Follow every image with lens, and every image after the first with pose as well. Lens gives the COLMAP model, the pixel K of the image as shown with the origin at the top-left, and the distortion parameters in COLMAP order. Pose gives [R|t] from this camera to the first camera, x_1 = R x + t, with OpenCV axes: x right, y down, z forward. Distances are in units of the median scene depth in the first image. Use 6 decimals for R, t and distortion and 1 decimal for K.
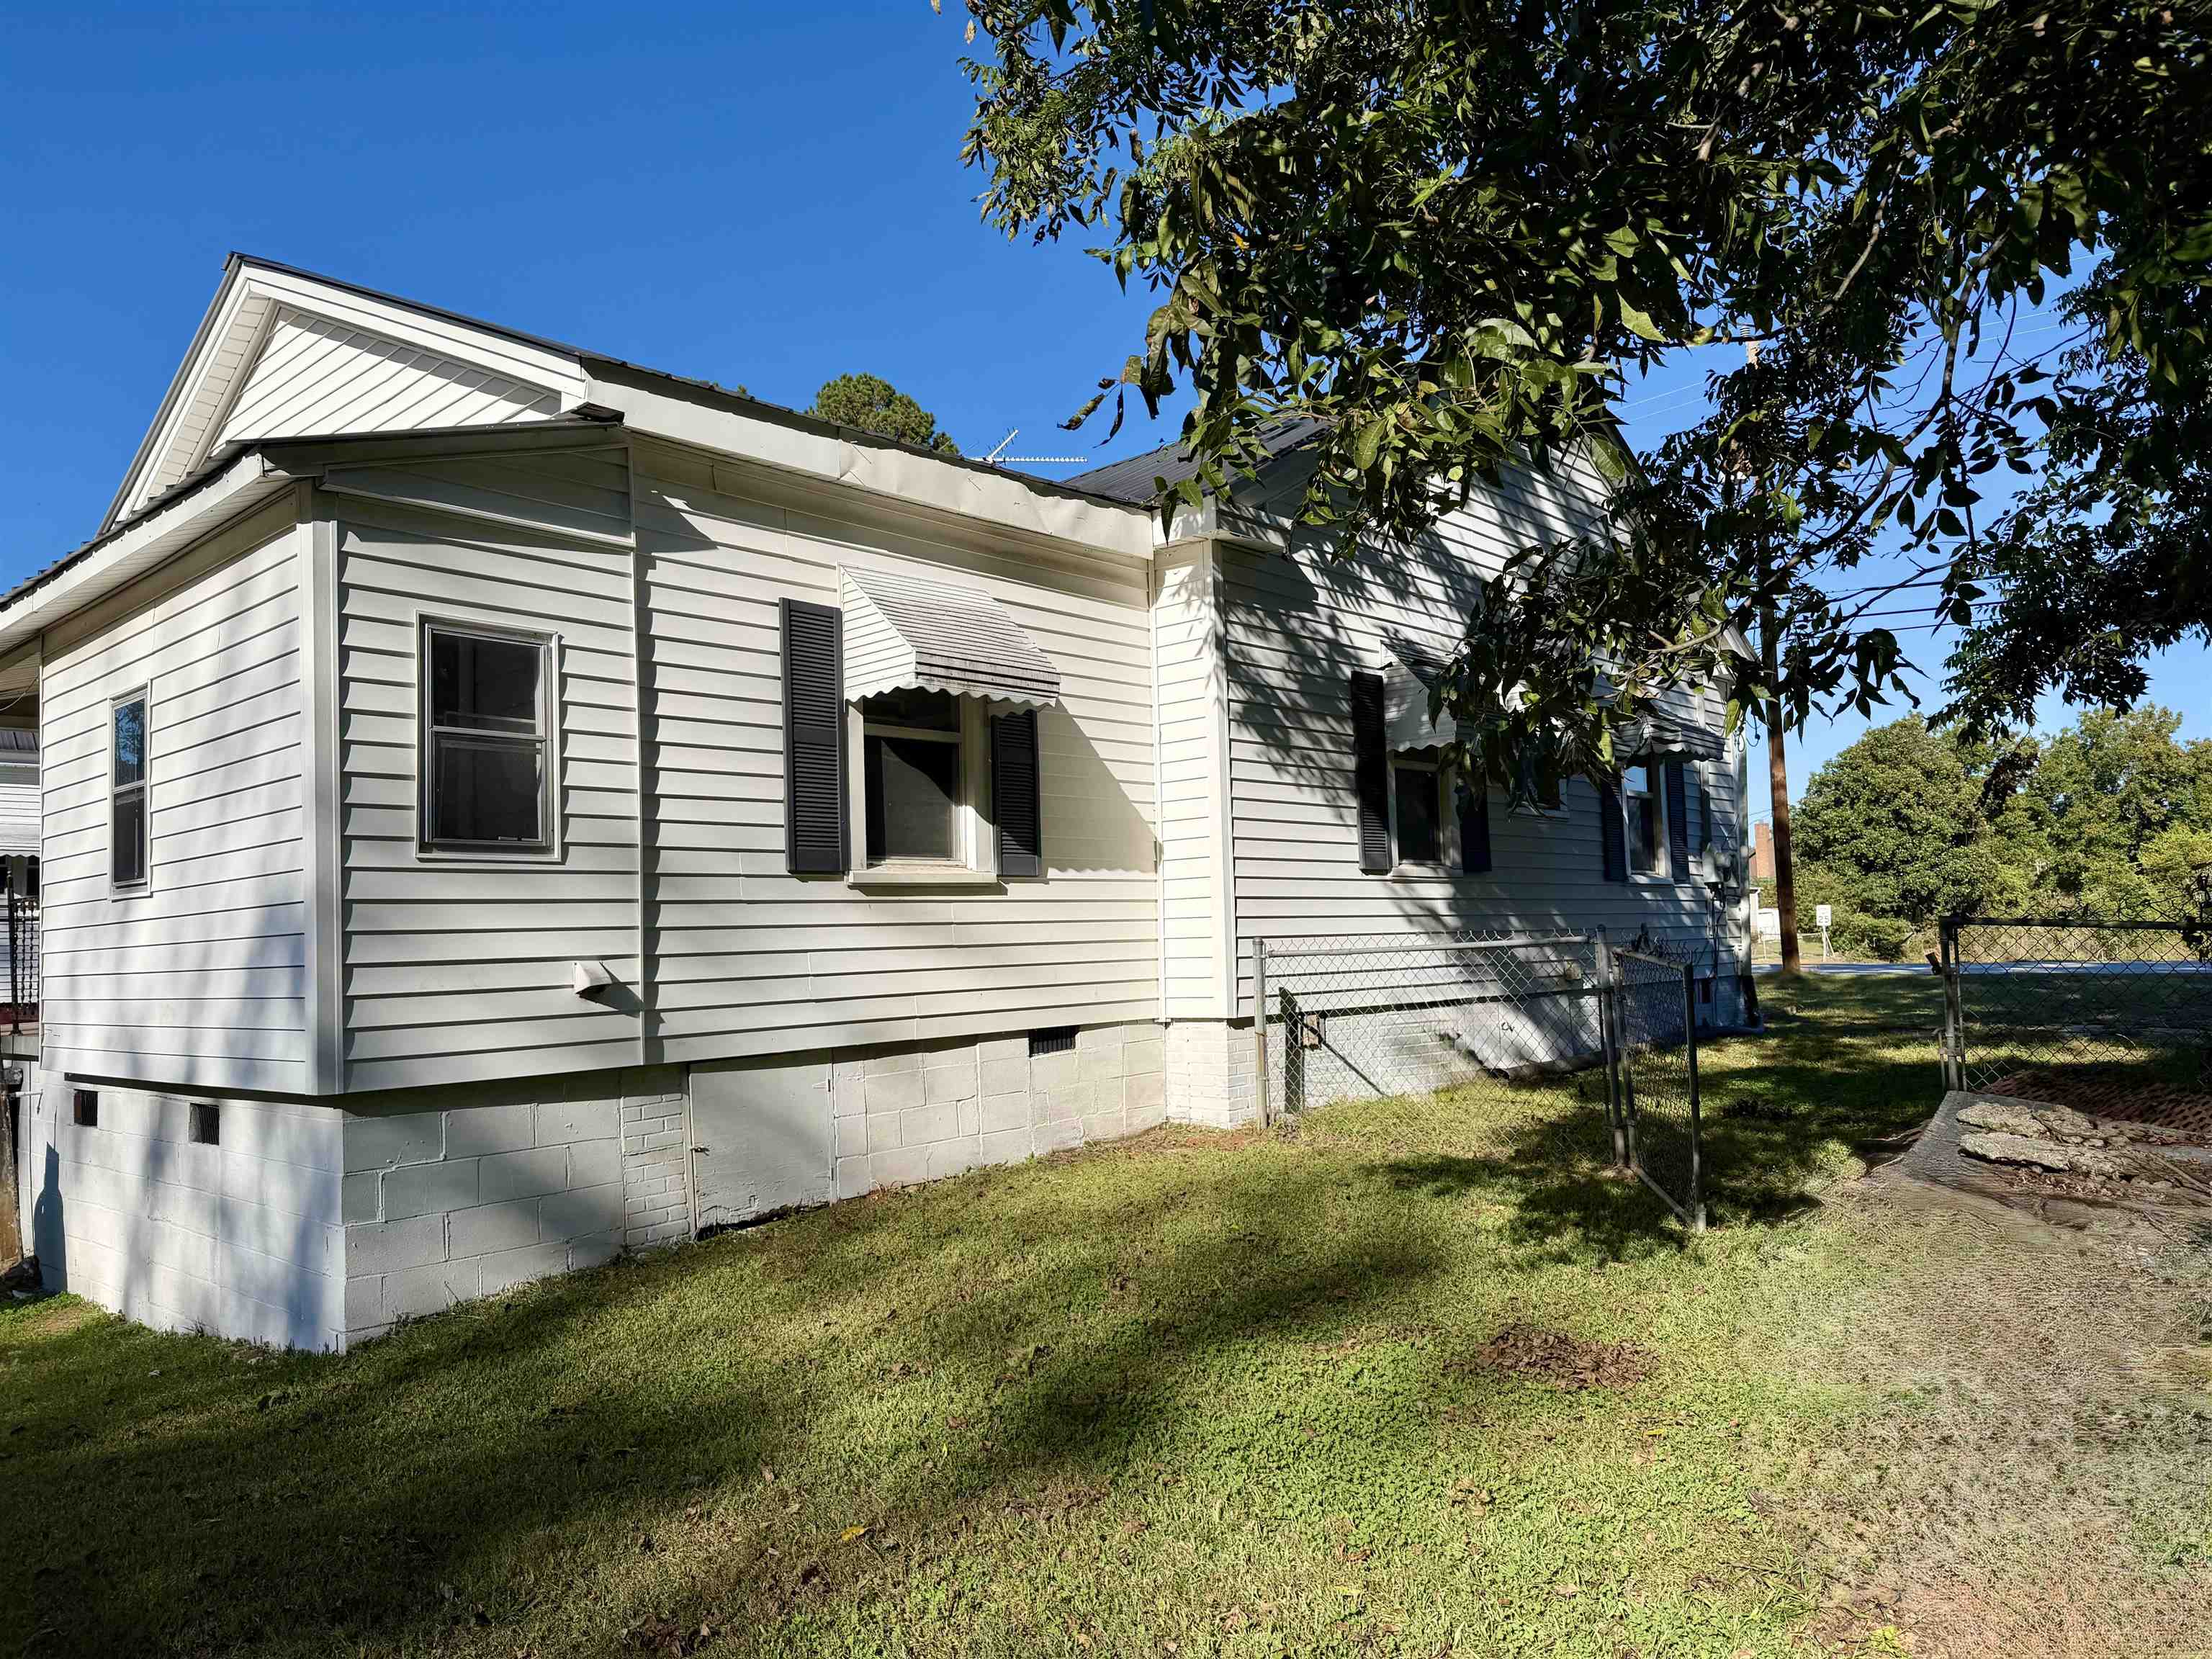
lens RADIAL K [[1553.9, 0, 1110.3], [0, 1553.9, 842.8], [0, 0, 1]] dist [-0.020304, -0.002744]
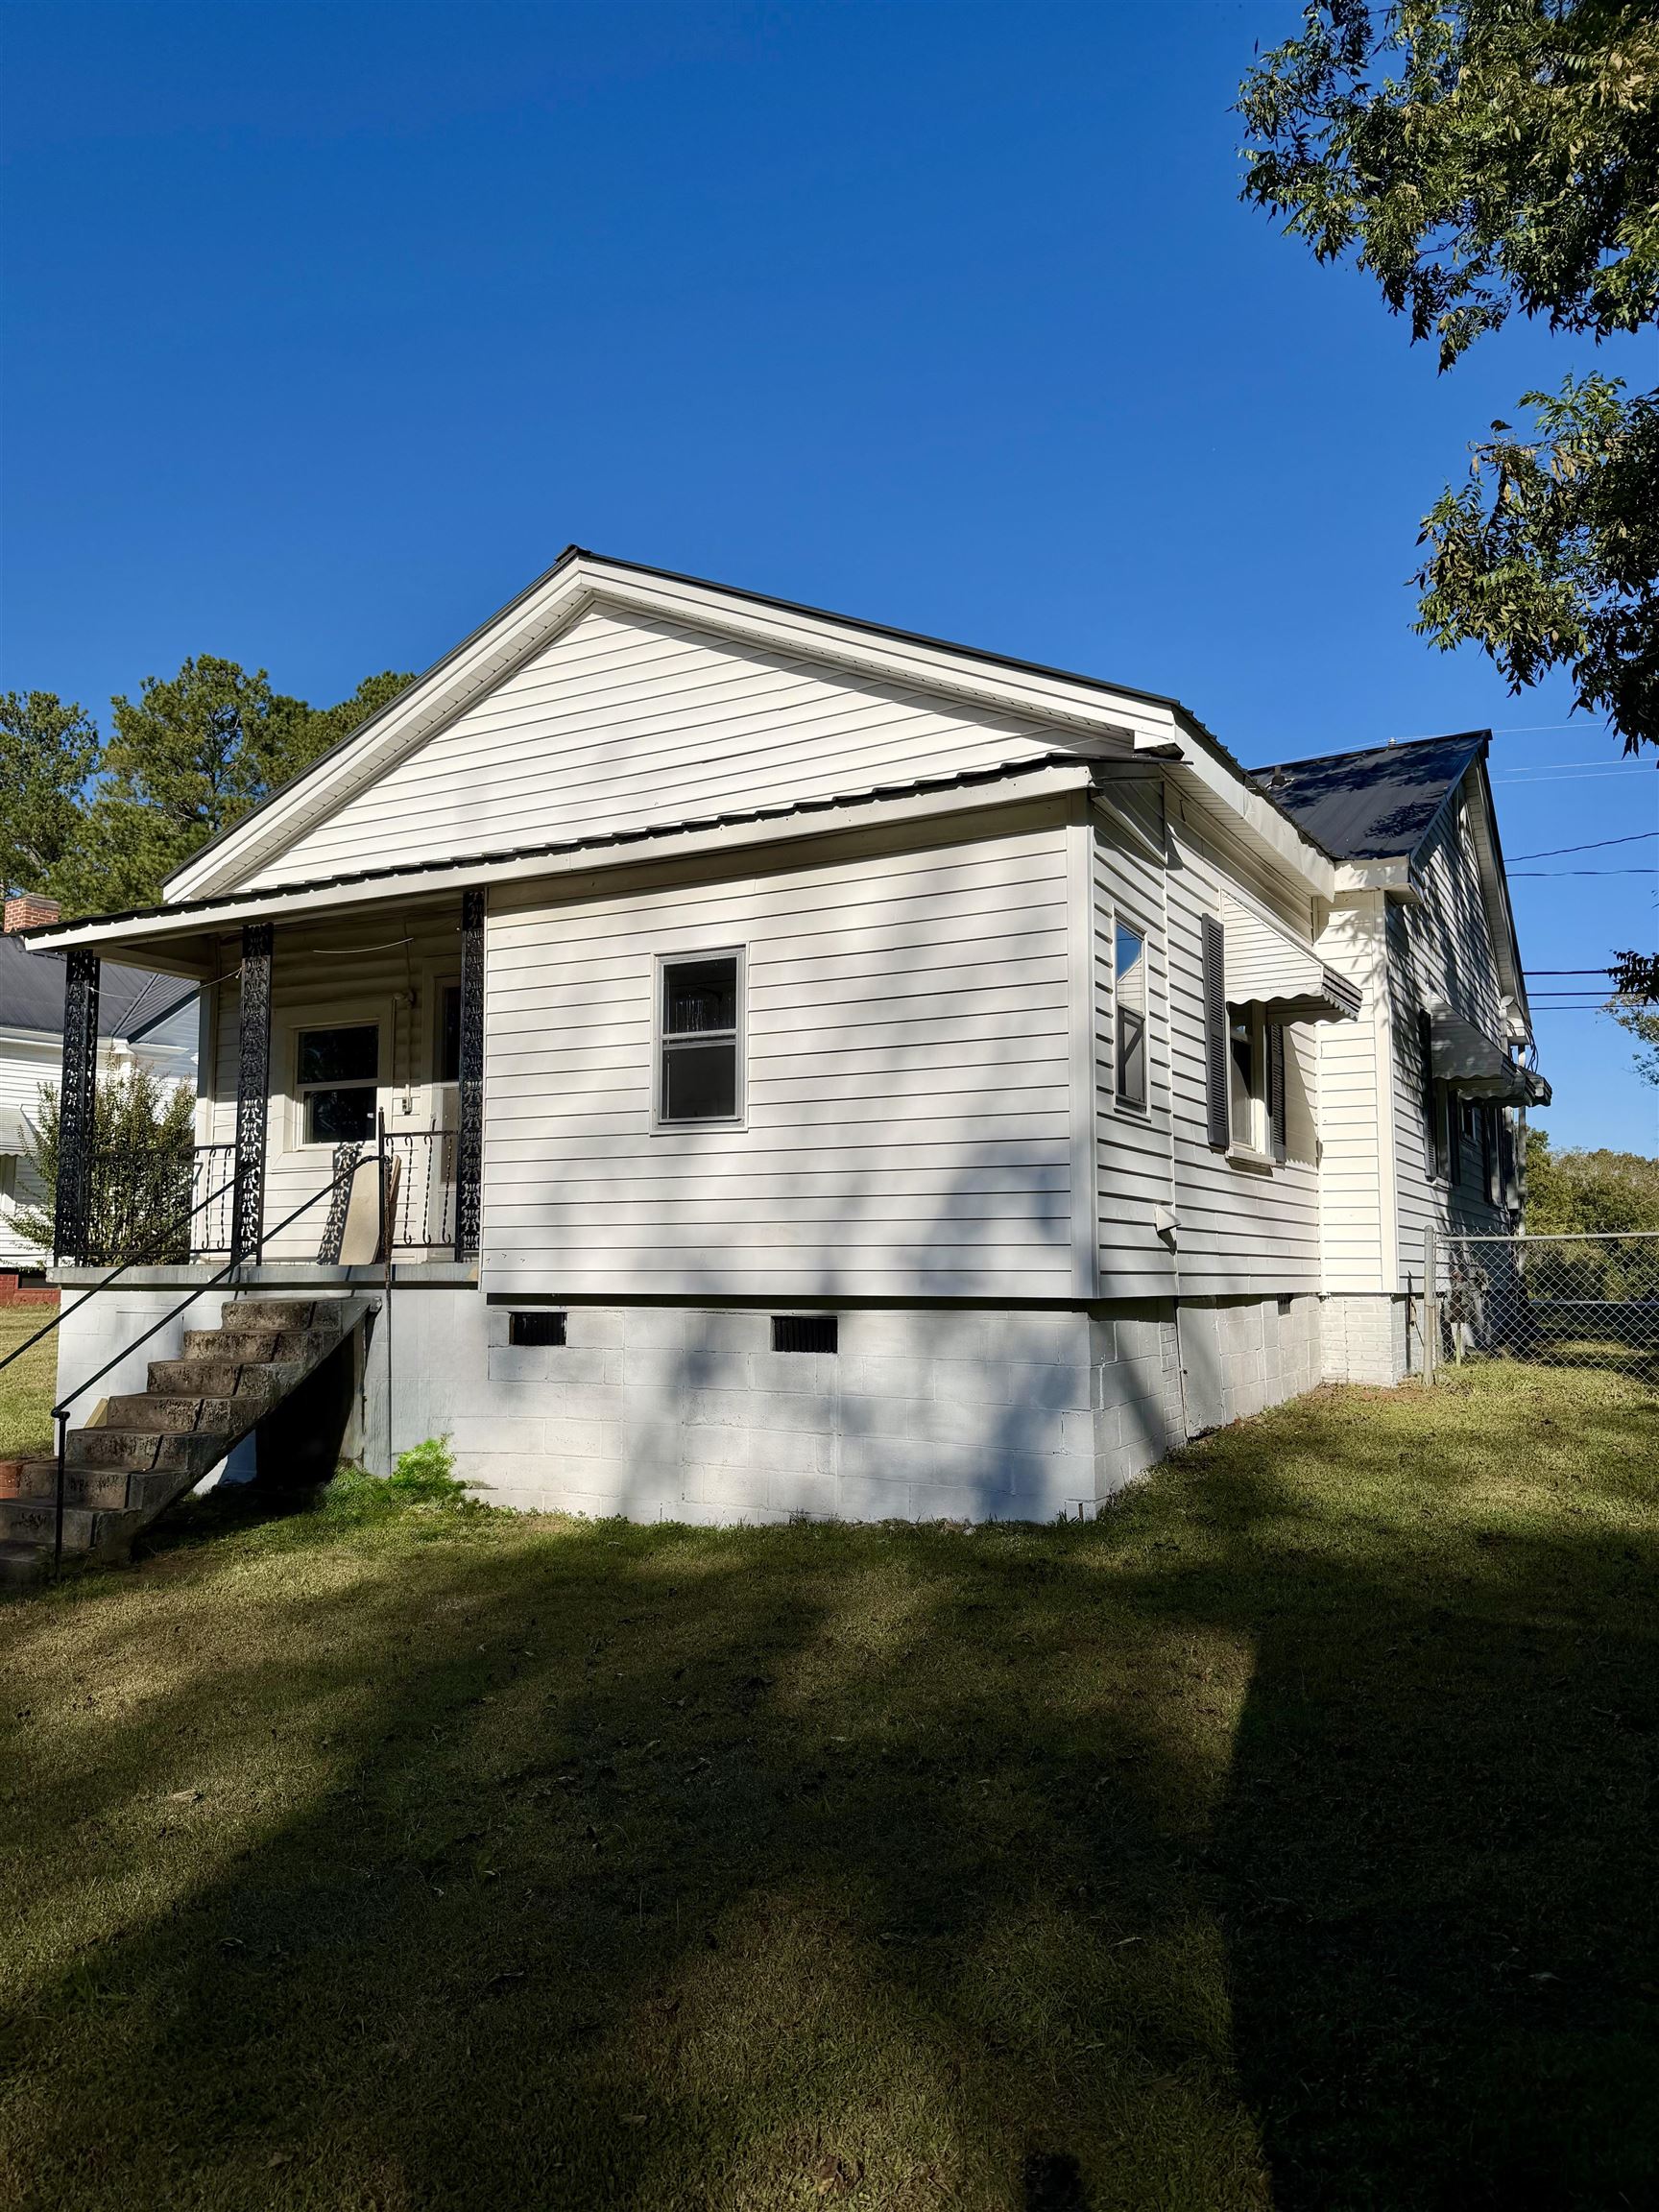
lens RADIAL K [[1568.5, 0, 828.2], [0, 1568.5, 1098.6], [0, 0, 1]] dist [0.079359, 0.001230]
pose [[0.980268, 0.059309, 0.188565, -0.636546], [-0.050330, 0.997375, -0.052057, 0.054532], [-0.191158, 0.041540, 0.980680, -0.113806]]
